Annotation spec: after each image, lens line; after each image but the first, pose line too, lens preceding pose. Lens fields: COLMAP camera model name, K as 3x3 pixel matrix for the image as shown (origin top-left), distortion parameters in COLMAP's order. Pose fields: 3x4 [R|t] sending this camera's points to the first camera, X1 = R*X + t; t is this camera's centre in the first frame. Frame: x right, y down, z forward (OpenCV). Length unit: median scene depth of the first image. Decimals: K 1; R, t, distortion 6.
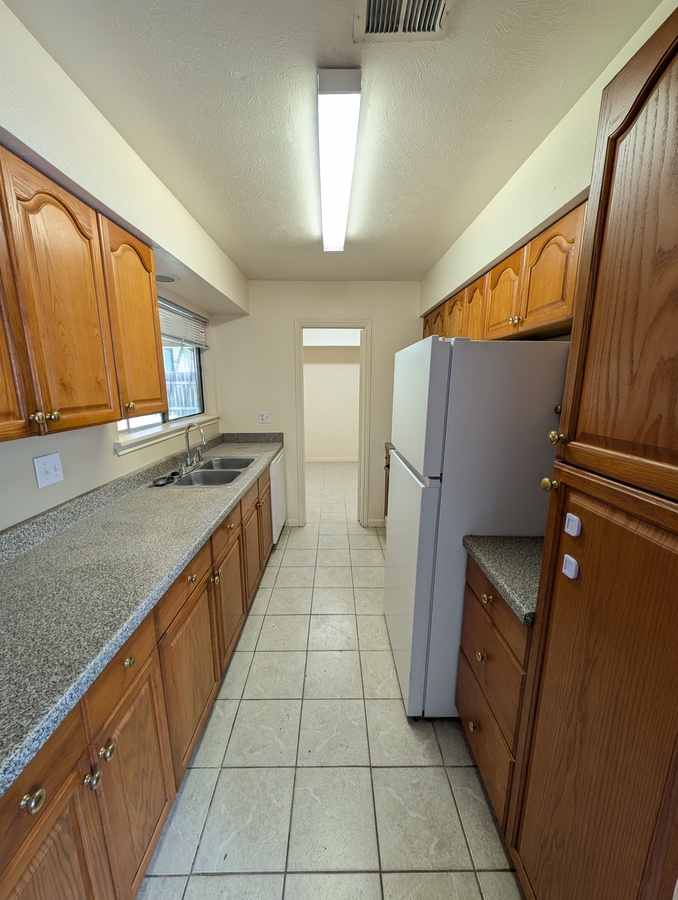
lens RADIAL K [[339.5, 0, 335.3], [0, 339.5, 449.5], [0, 0, 1]] dist [0.005194, -0.003021]
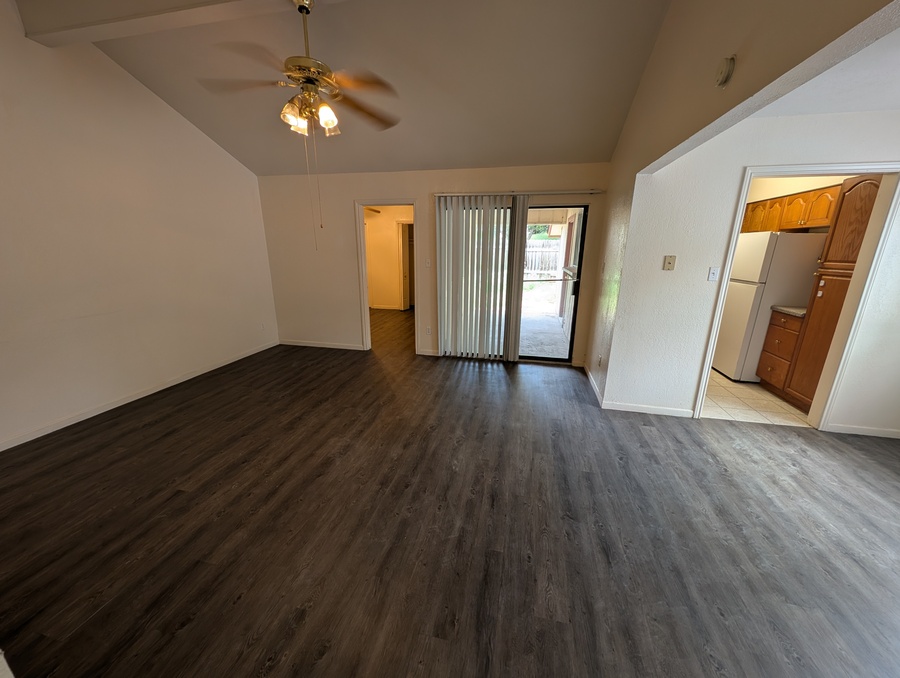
lens RADIAL K [[339.5, 0, 451.4], [0, 339.5, 339.0], [0, 0, 1]] dist [0.005194, -0.003021]
pose [[0.976196, 0.064703, -0.207012, -2.282922], [-0.050319, 0.995987, 0.074015, 0.662735], [0.210971, -0.061836, 0.975535, -3.281269]]
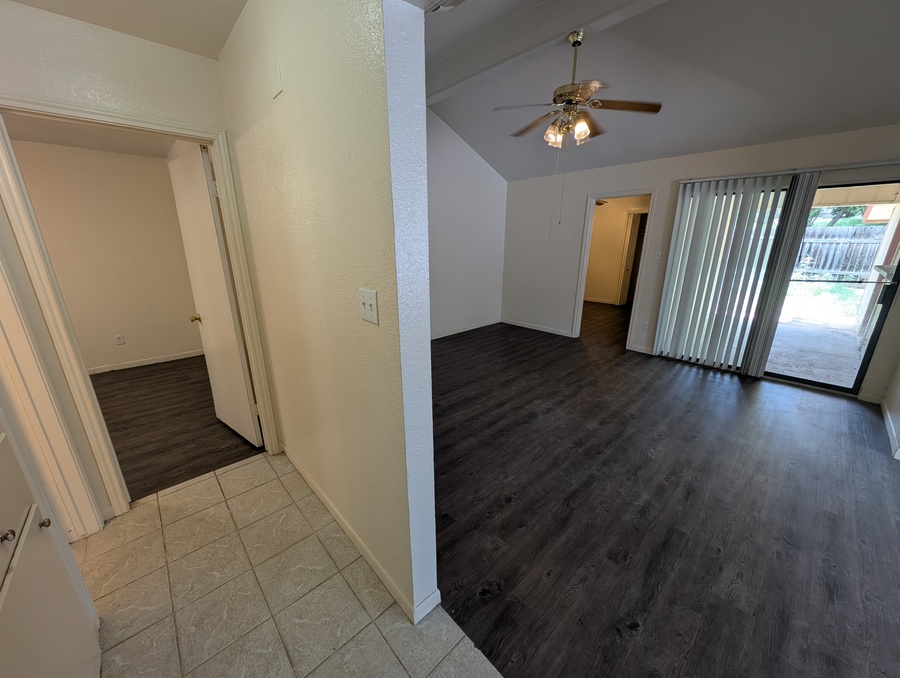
lens RADIAL K [[339.5, 0, 448.4], [0, 339.5, 340.2], [0, 0, 1]] dist [0.005194, -0.003021]
pose [[0.677692, 0.210924, -0.704446, -1.957000], [-0.141080, 0.977477, 0.156953, 0.839612], [0.721685, -0.006982, 0.692186, -4.288133]]
